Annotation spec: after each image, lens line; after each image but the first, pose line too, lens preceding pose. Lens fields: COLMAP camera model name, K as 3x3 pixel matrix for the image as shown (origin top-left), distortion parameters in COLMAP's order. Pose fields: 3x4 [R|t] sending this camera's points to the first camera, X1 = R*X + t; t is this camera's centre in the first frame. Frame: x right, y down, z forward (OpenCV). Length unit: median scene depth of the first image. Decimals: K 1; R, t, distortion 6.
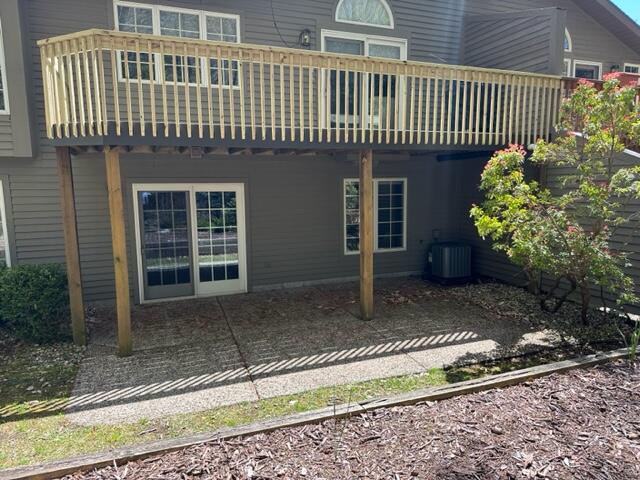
lens RADIAL K [[450.5, 0, 319.9], [0, 450.5, 246.1], [0, 0, 1]] dist [0.054892, -0.076228]
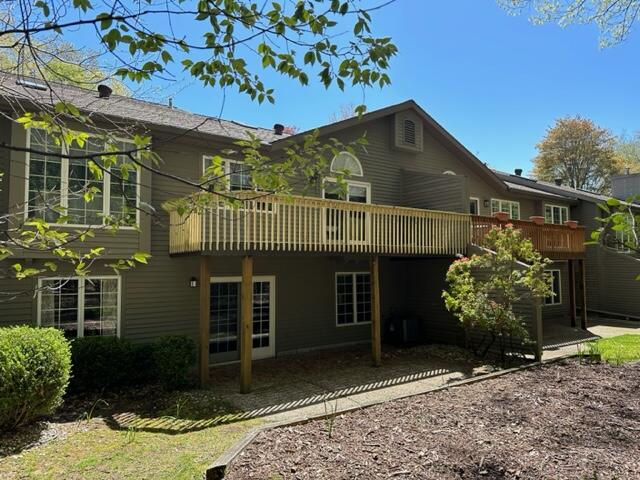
lens RADIAL K [[450.5, 0, 318.9], [0, 450.5, 238.1], [0, 0, 1]] dist [0.054892, -0.076228]
pose [[0.965894, 0.022805, 0.257933, -0.558889], [0.031057, 0.978721, -0.202832, 0.048835], [-0.257070, 0.203925, 0.944632, -0.543411]]
